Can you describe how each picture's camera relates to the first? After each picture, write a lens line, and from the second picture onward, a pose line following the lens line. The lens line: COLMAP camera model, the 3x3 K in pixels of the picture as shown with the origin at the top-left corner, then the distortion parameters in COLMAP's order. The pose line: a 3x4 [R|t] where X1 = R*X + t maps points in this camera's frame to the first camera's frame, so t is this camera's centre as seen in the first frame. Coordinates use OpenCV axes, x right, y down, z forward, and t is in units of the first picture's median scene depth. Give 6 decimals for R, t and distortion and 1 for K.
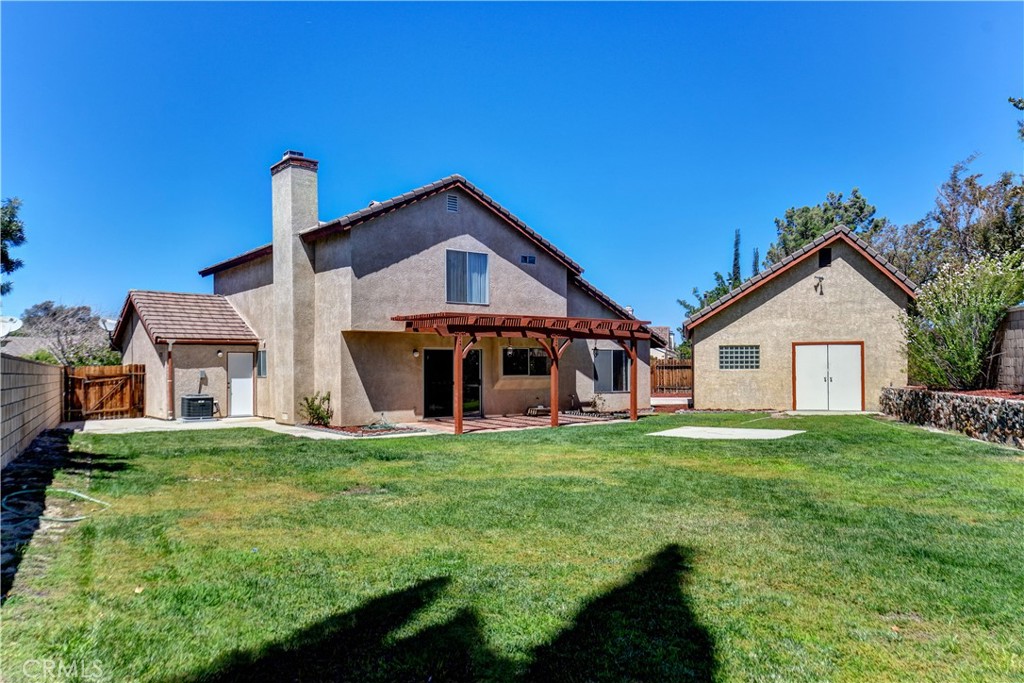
lens RADIAL K [[733.6, 0, 508.8], [0, 733.6, 365.0], [0, 0, 1]] dist [0.031754, -0.003319]
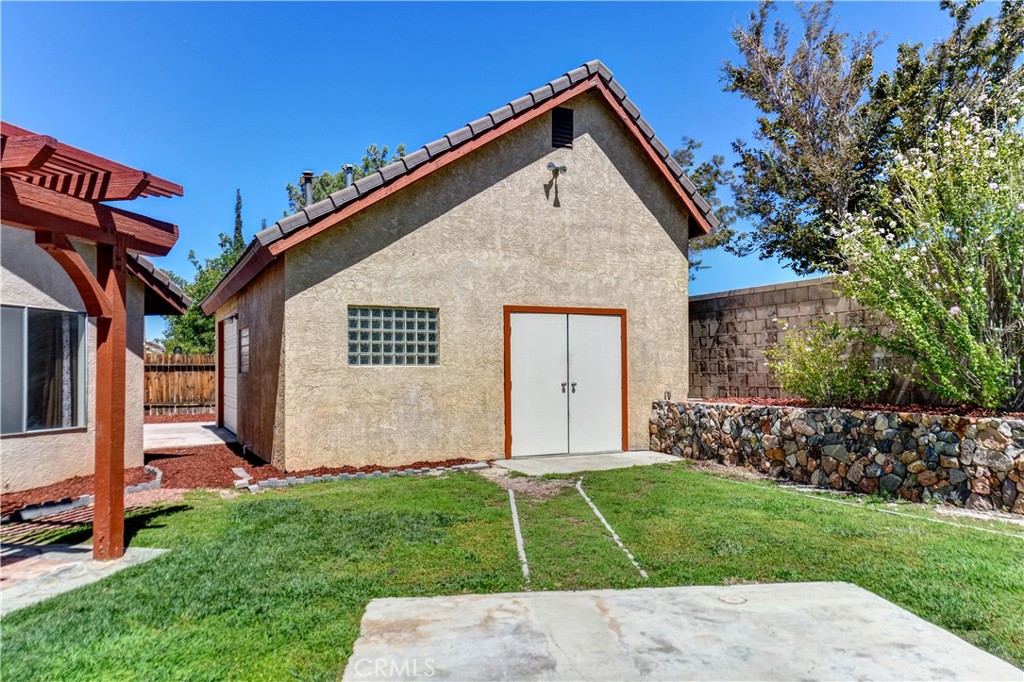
lens RADIAL K [[733.6, 0, 508.8], [0, 733.6, 364.5], [0, 0, 1]] dist [0.031754, -0.003319]
pose [[0.767009, 0.007166, 0.641596, 0.101995], [-0.000719, 0.999947, -0.010309, 0.009637], [-0.641636, 0.007446, 0.766973, 0.656297]]
